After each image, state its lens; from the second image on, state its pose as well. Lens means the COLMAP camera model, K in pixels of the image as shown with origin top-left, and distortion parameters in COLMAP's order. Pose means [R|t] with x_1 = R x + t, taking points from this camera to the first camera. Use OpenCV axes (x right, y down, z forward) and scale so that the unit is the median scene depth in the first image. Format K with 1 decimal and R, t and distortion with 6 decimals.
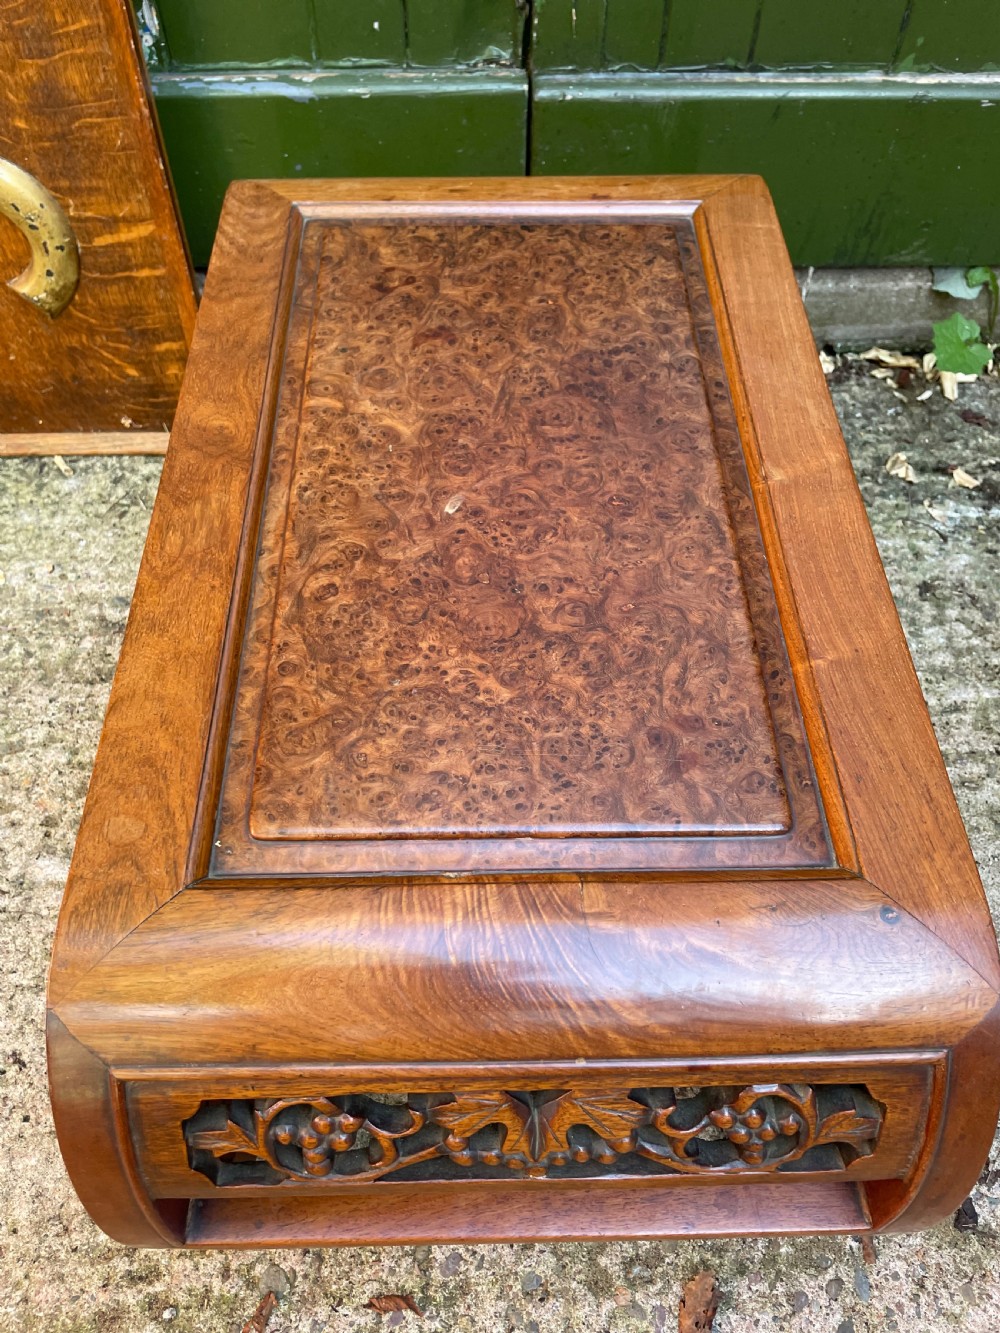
lens RADIAL K [[1029.8, 0, 496.7], [0, 1029.8, 668.5], [0, 0, 1]] dist [0.077556, -0.114431]
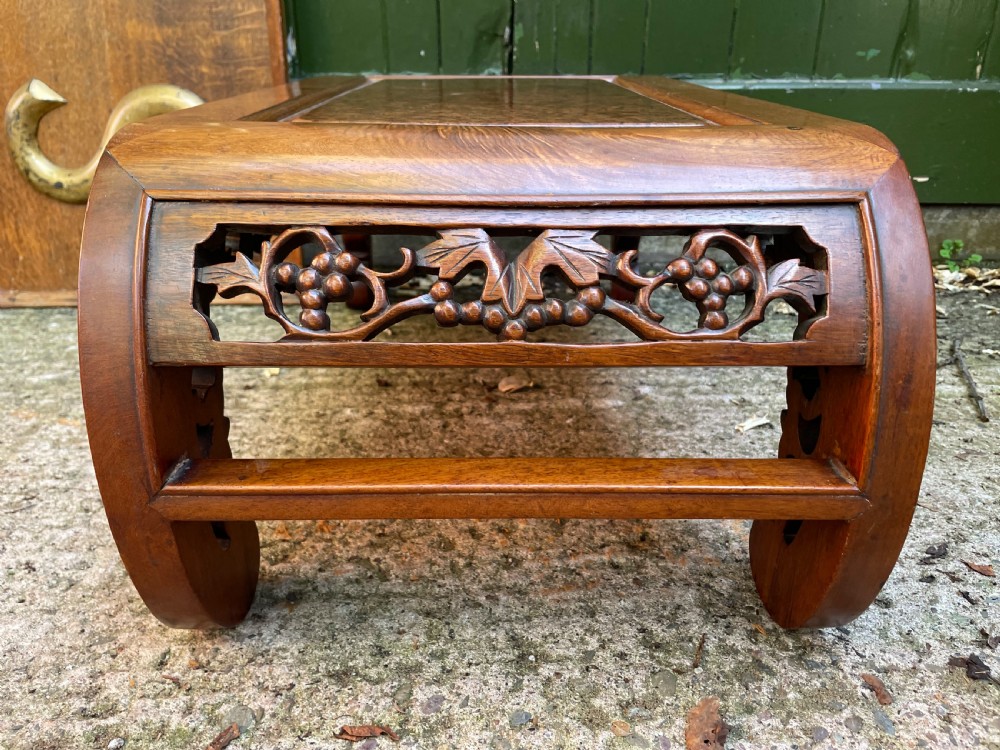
lens RADIAL K [[772.5, 0, 496.0], [0, 772.5, 365.8], [0, 0, 1]] dist [0.077556, -0.114431]
pose [[0.999981, -0.001959, -0.005784, 0.012969], [-0.001430, 0.845623, -0.533779, 0.530132], [0.005937, 0.533777, 0.845604, 0.195497]]
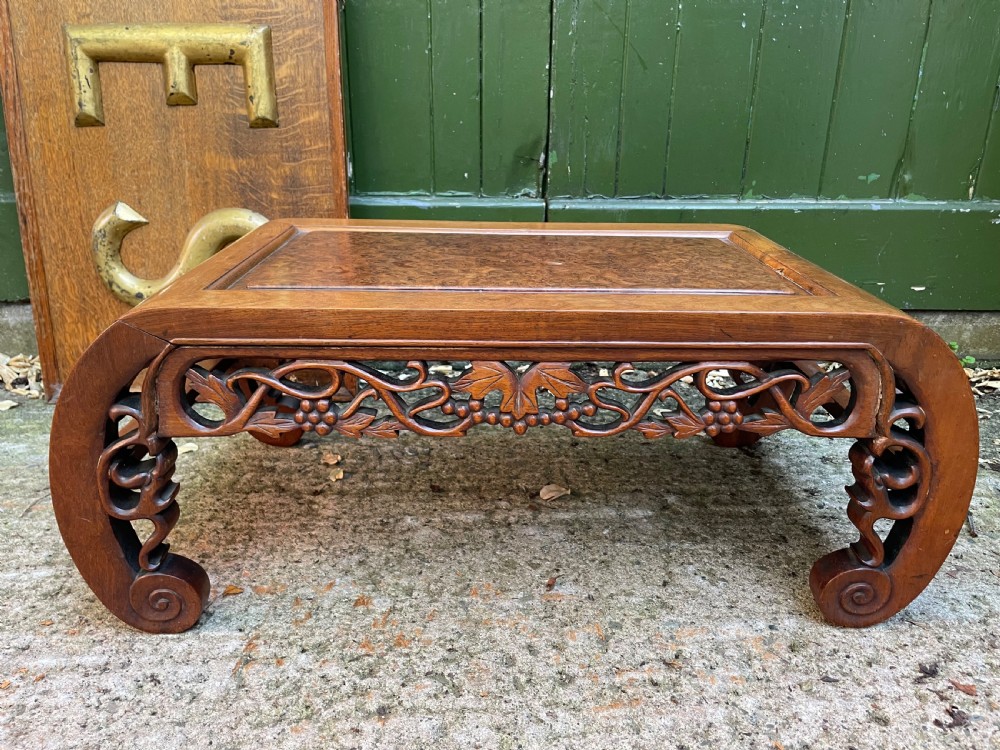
lens RADIAL K [[772.5, 0, 502.0], [0, 772.5, 366.8], [0, 0, 1]] dist [0.077556, -0.114431]
pose [[0.999955, 0.006908, -0.006533, -0.039075], [-0.009394, 0.823819, -0.566775, 0.502409], [0.001466, 0.566811, 0.823847, 0.027060]]
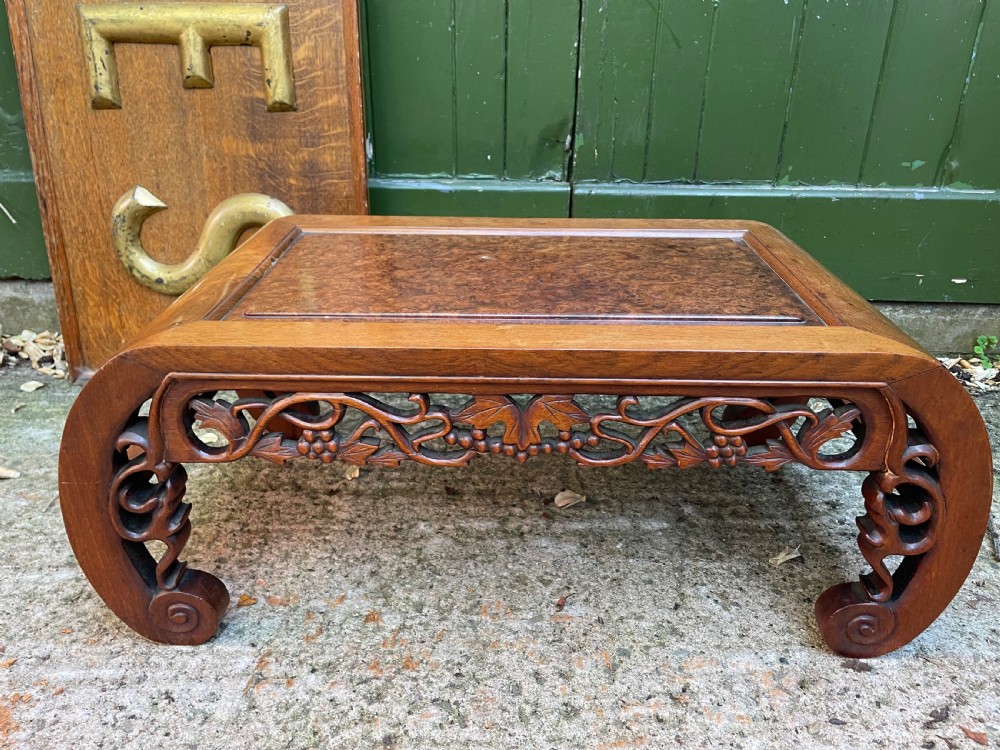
lens RADIAL K [[772.5, 0, 499.8], [0, 772.5, 364.2], [0, 0, 1]] dist [0.077556, -0.114431]
pose [[0.998541, 0.028356, -0.045959, -0.023238], [-0.047618, 0.863750, -0.501666, 0.411394], [0.025472, 0.503123, 0.863839, -0.007899]]
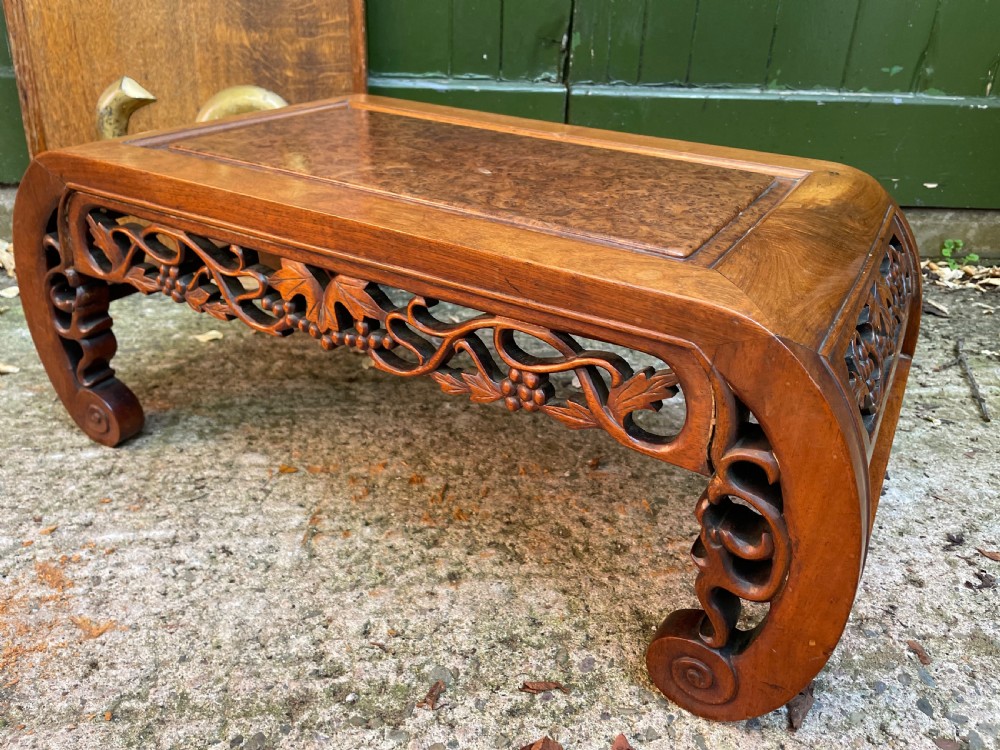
lens RADIAL K [[772.5, 0, 503.3], [0, 772.5, 365.9], [0, 0, 1]] dist [0.077556, -0.114431]
pose [[0.998998, 0.012727, 0.042917, -0.141373], [0.008601, 0.886291, -0.463048, 0.525646], [-0.043930, 0.462953, 0.885294, 0.036259]]
